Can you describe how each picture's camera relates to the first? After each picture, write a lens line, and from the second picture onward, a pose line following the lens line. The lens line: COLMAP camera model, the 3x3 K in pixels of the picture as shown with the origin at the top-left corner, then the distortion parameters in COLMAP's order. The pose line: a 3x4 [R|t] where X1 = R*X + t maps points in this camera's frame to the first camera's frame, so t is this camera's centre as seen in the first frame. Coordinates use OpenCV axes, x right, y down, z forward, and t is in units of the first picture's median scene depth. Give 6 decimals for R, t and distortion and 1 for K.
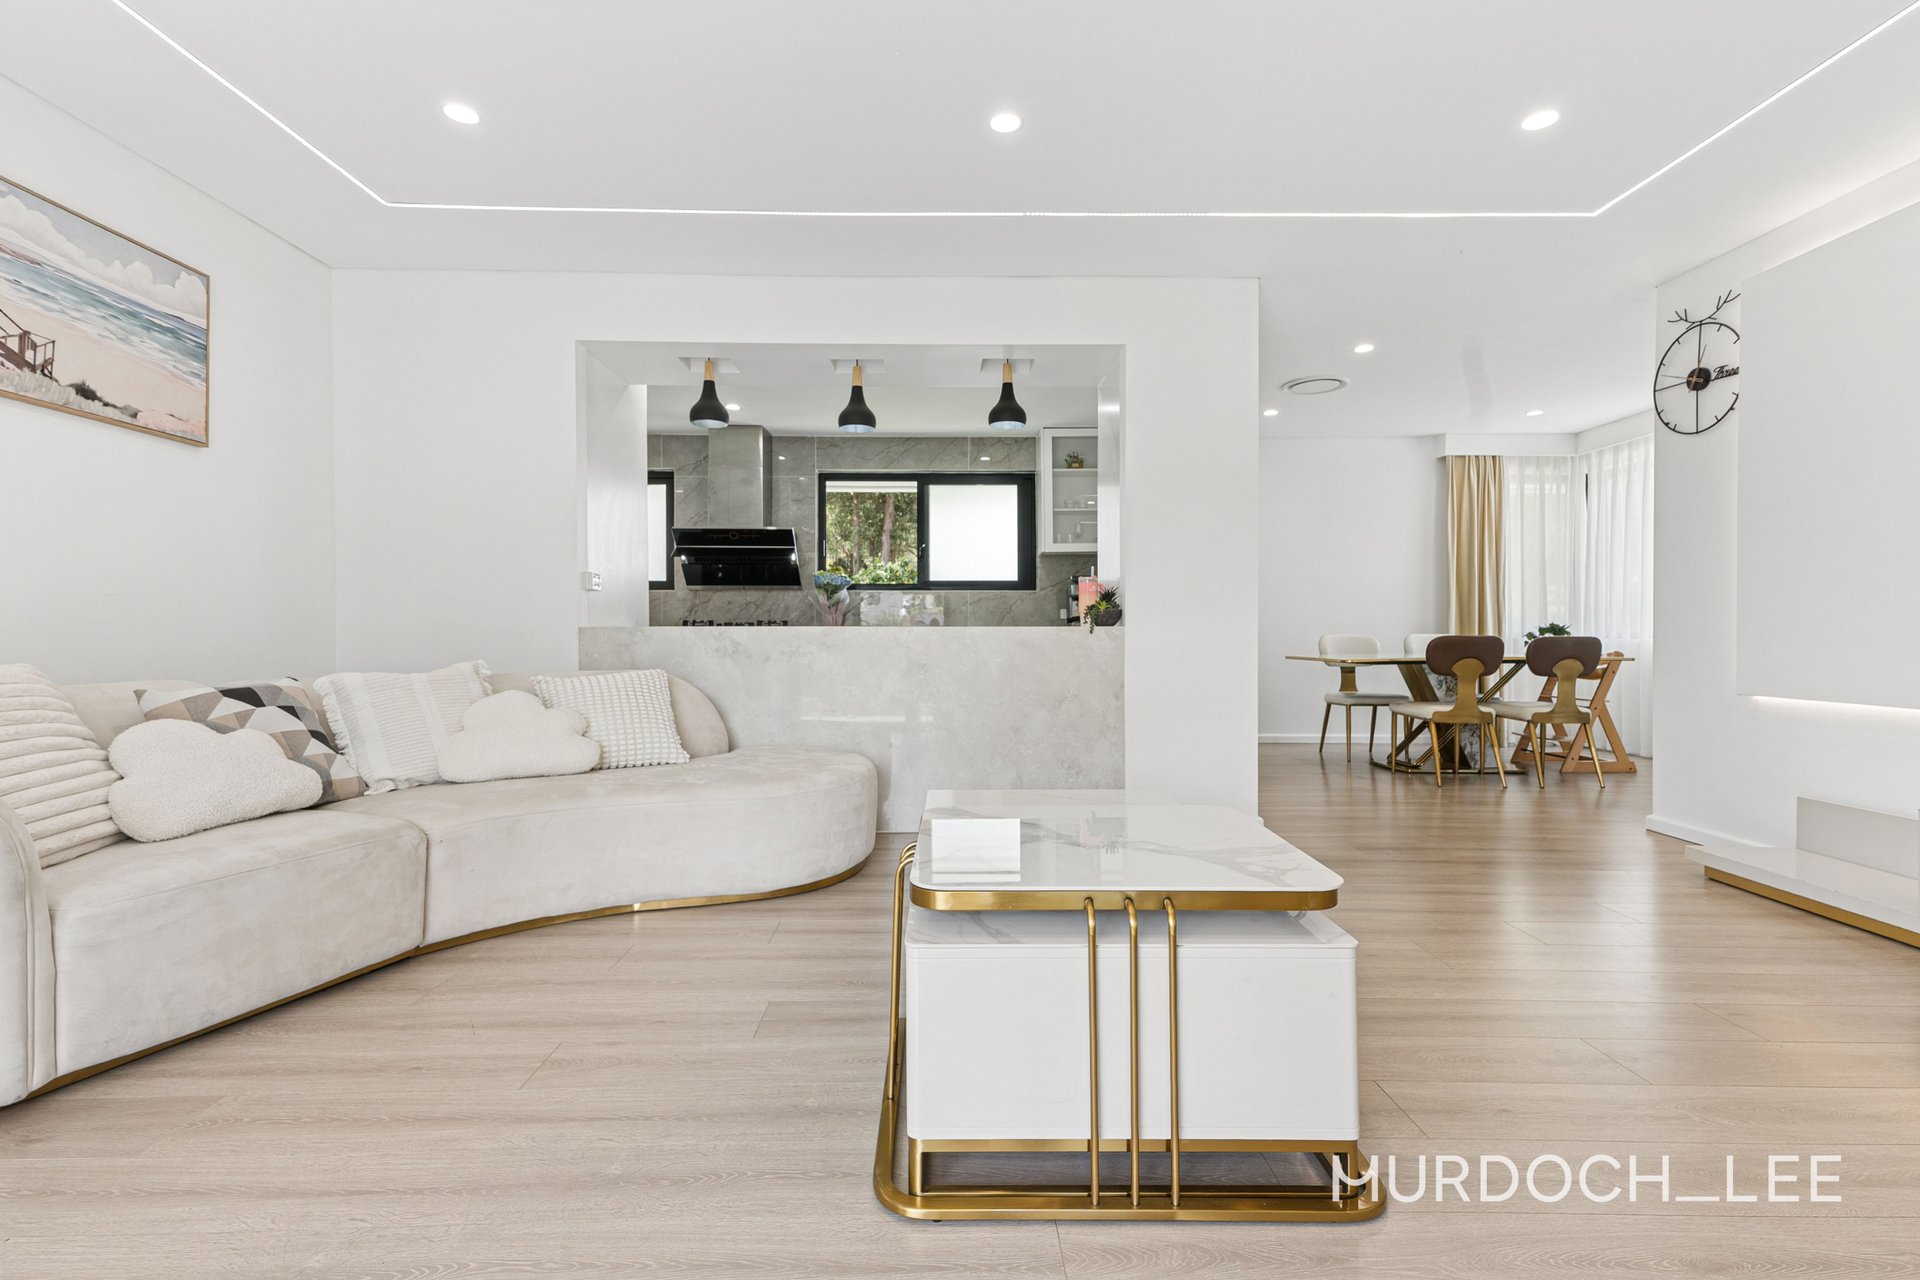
lens RADIAL K [[884.8, 0, 948.9], [0, 884.8, 634.3], [0, 0, 1]] dist [0.034435, -0.000473]
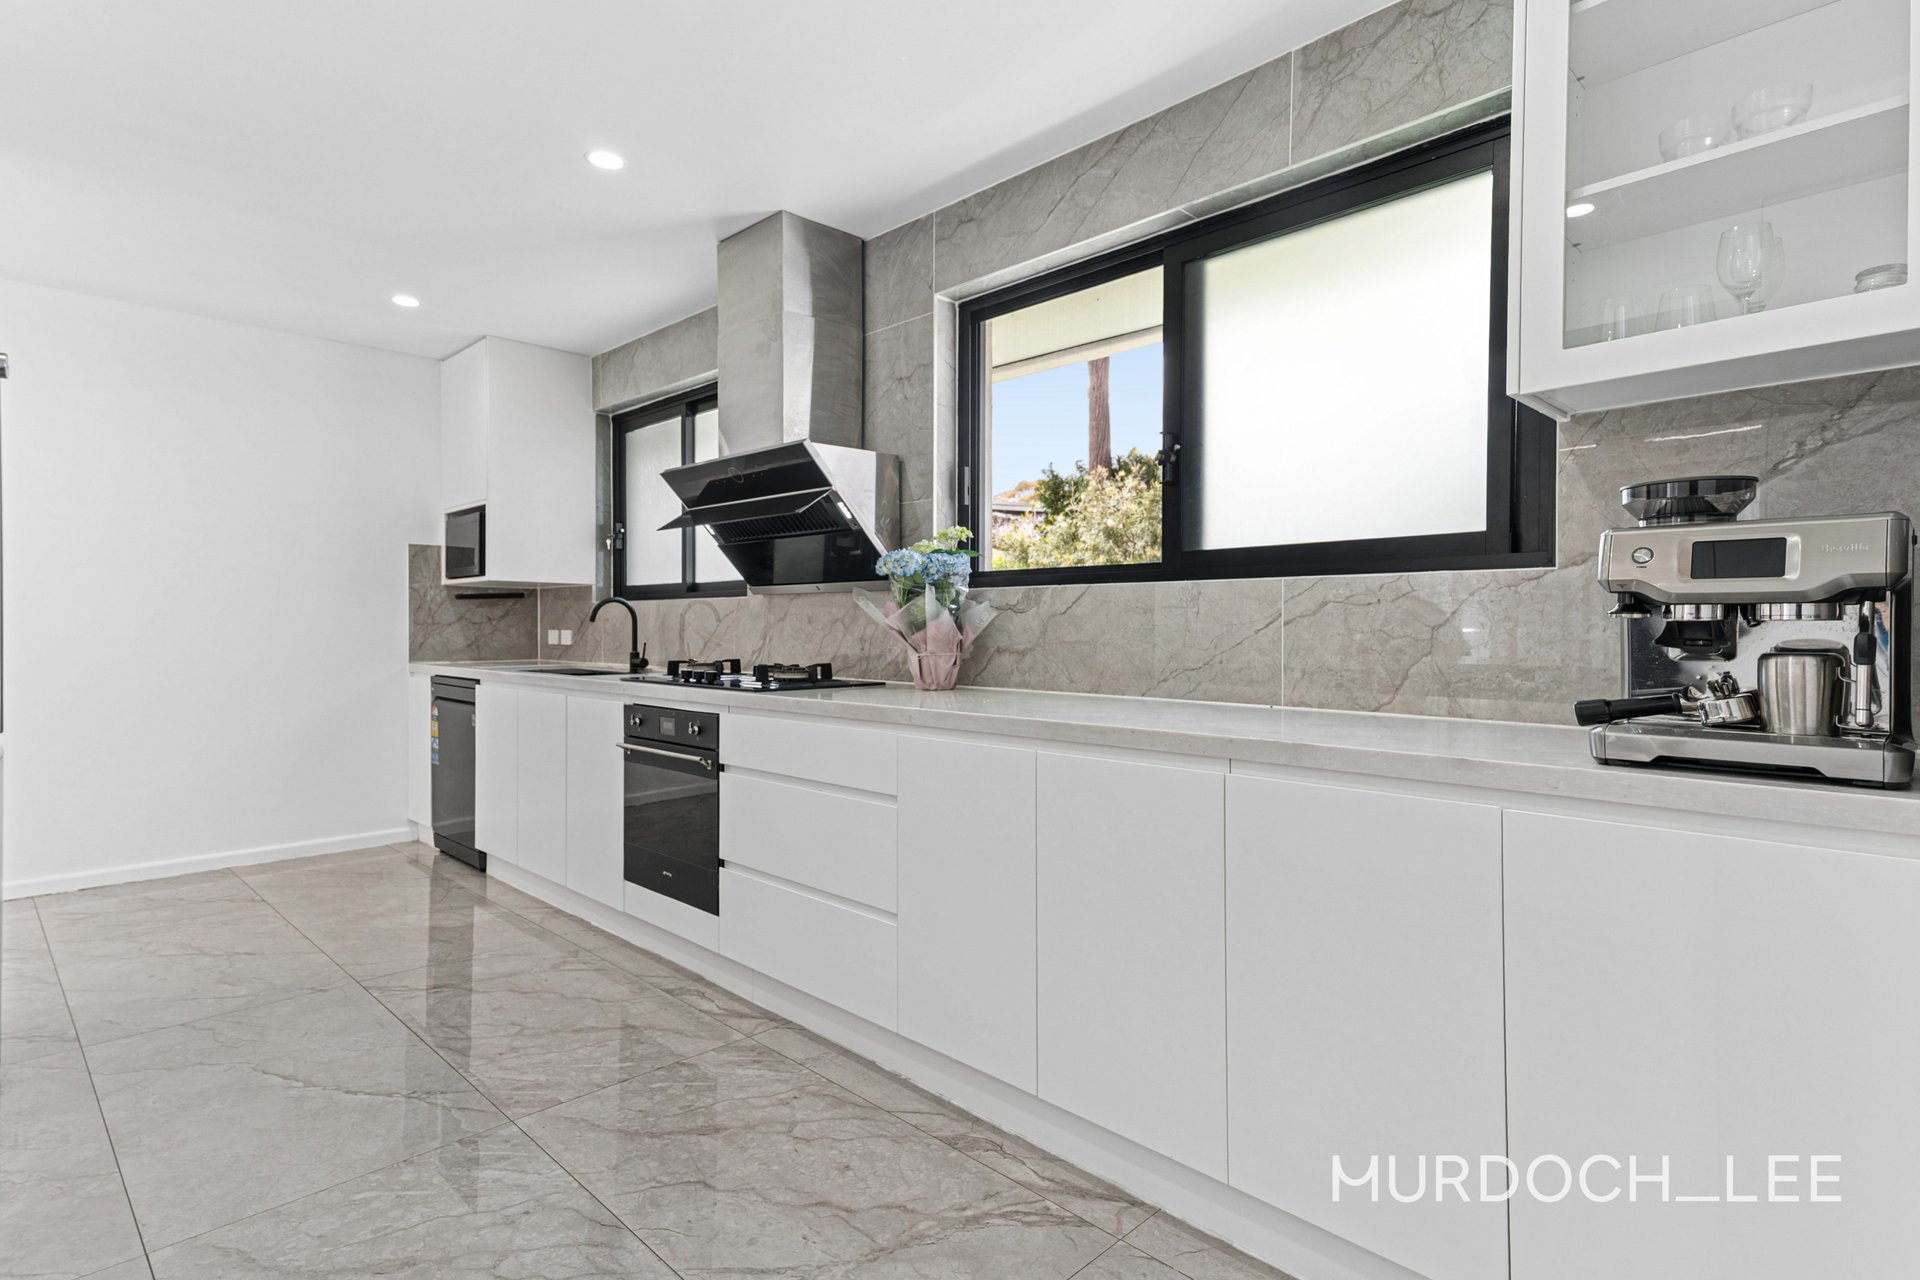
lens RADIAL K [[978.8, 0, 967.1], [0, 978.8, 634.4], [0, 0, 1]] dist [0.050105, 0.000268]
pose [[0.702954, 0.005303, -0.711216, 0.328795], [-0.002495, 0.999984, 0.004990, -0.056961], [0.711231, -0.001733, 0.702956, 1.243717]]
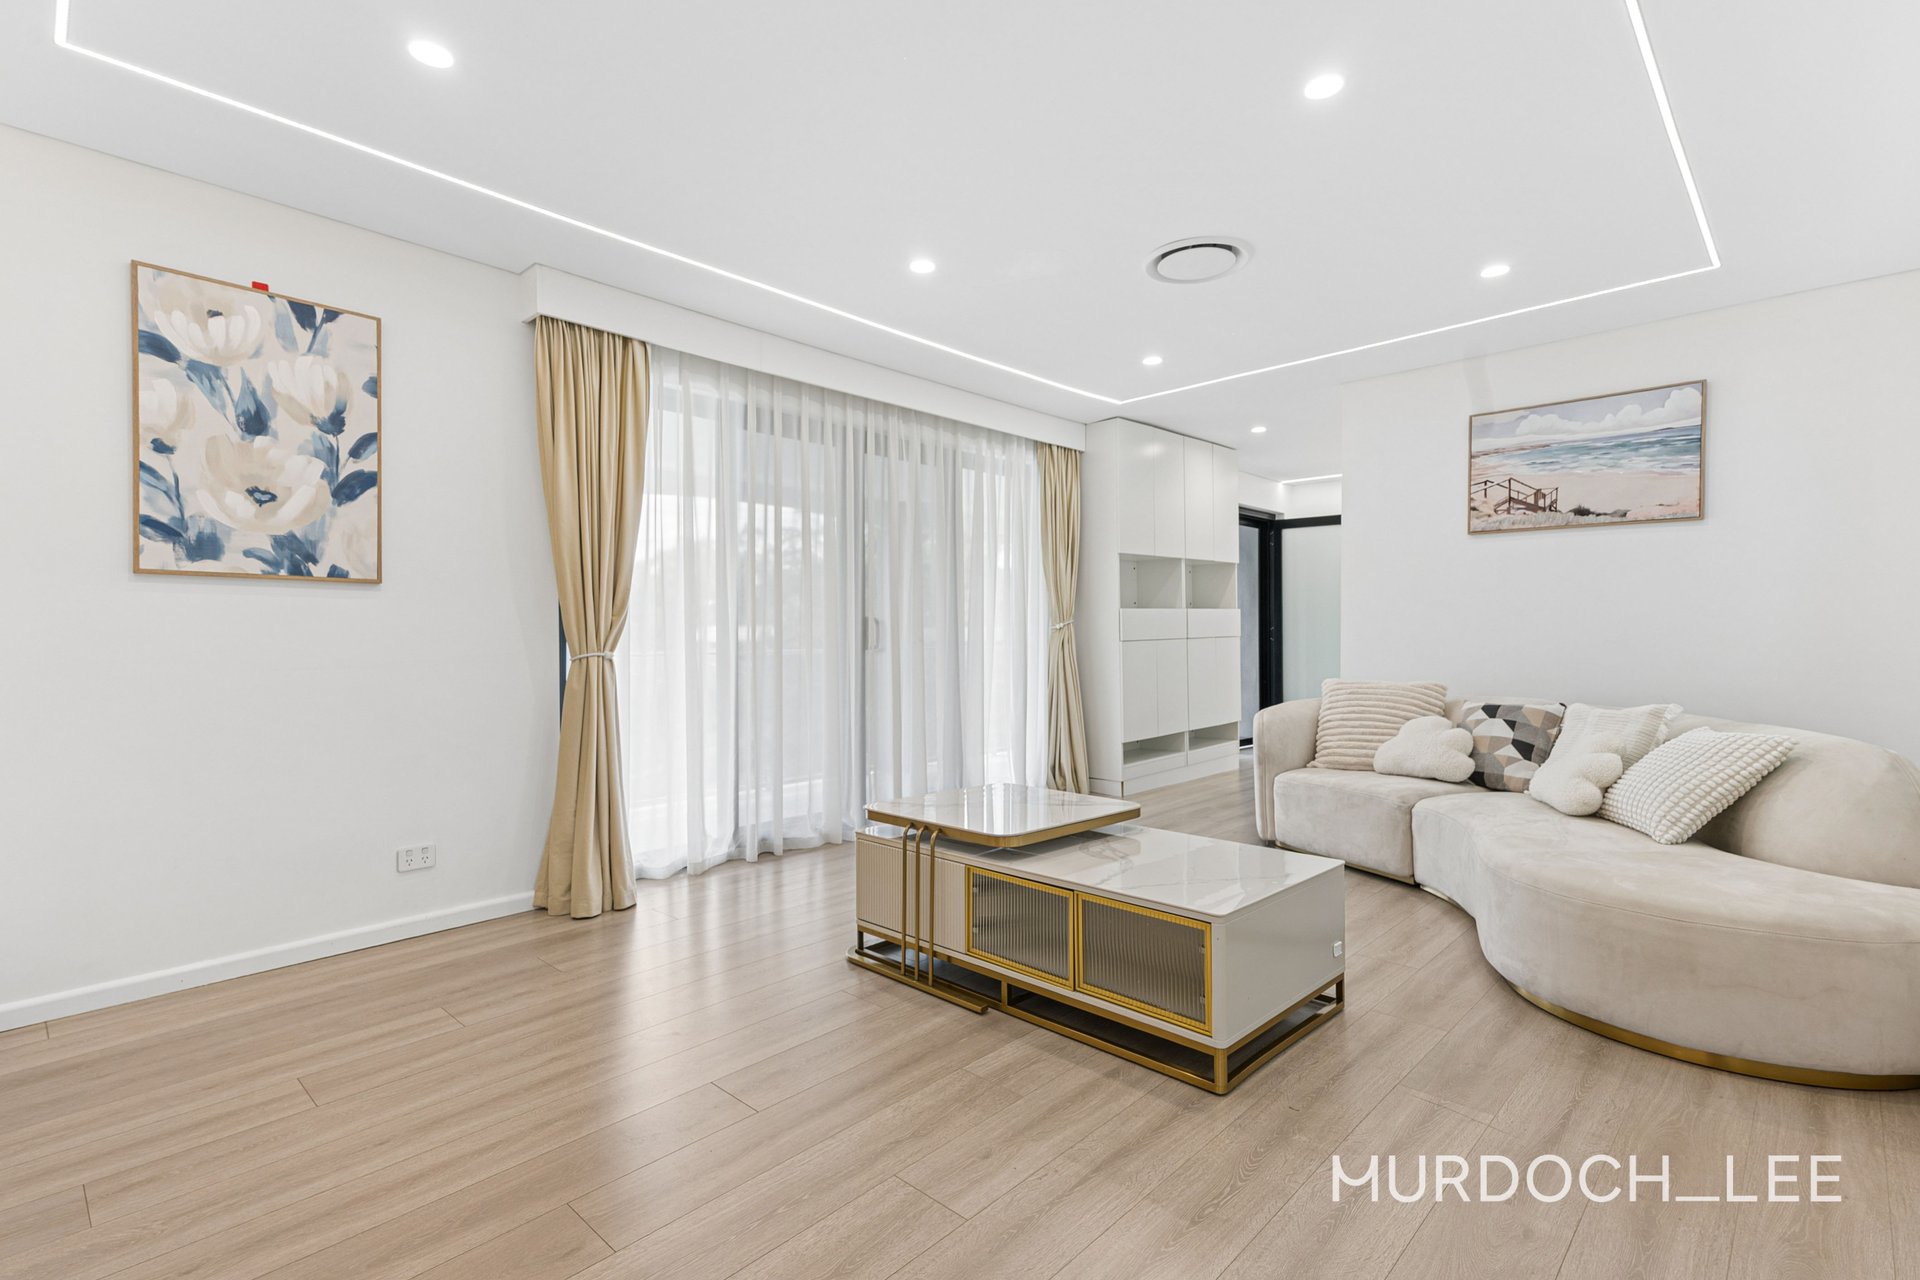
lens RADIAL K [[899.1, 0, 960.0], [0, 899.1, 640.0], [0, 0, 1]] dist [0.027180, -0.000628]
pose [[-0.695846, 0.003642, -0.718182, 0.638476], [-0.002926, 0.999964, 0.007906, -0.040406], [0.718185, 0.007603, -0.695810, 0.937871]]
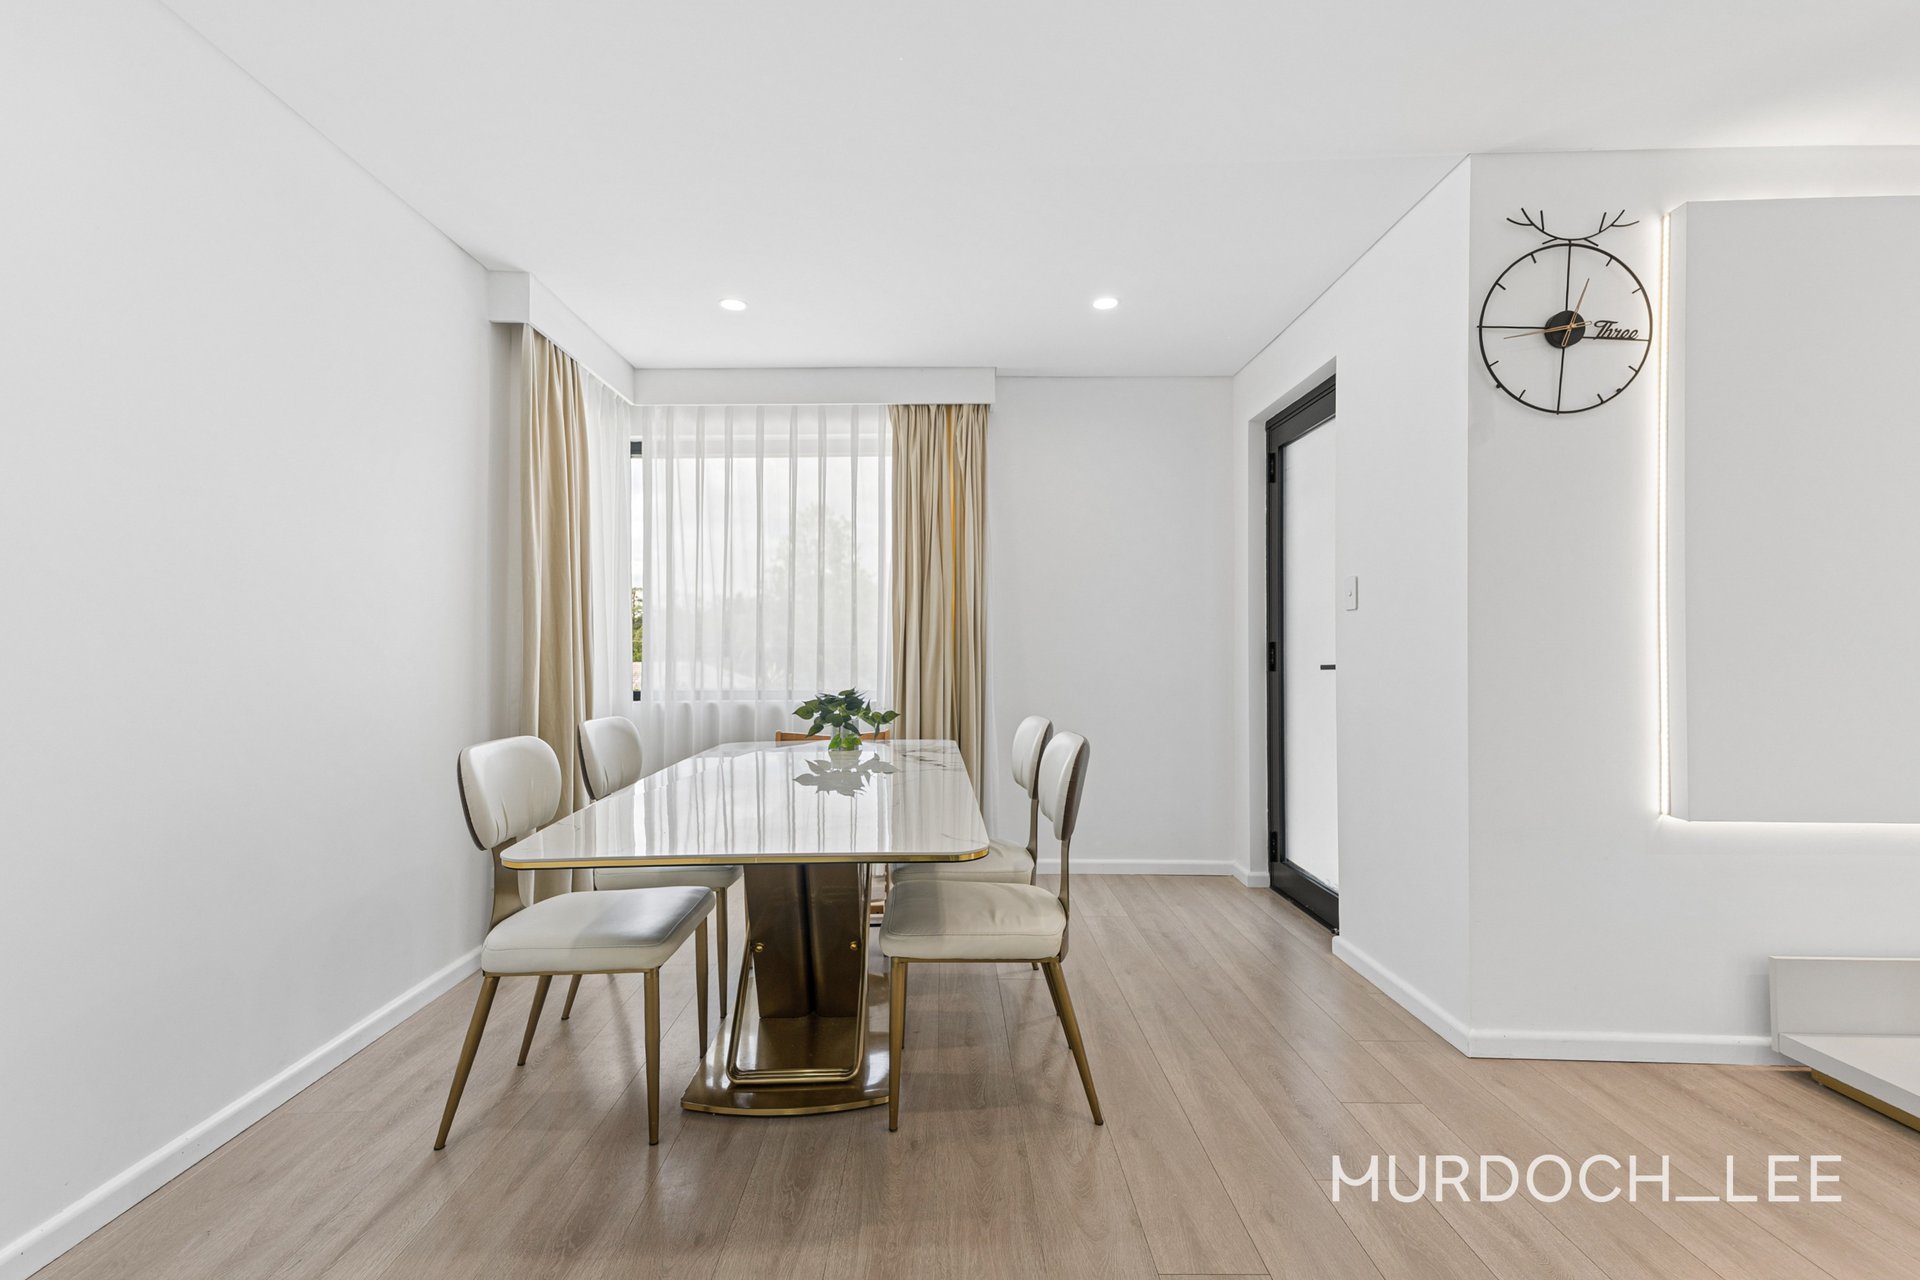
lens RADIAL K [[850.8, 0, 960.8], [0, 850.8, 629.3], [0, 0, 1]] dist [0.029206, 0.000307]
pose [[-0.000100, 0.023379, 0.999727, 0.212127], [0.006030, 0.999709, -0.023378, -0.055639], [-0.999982, 0.006026, -0.000241, 1.378964]]
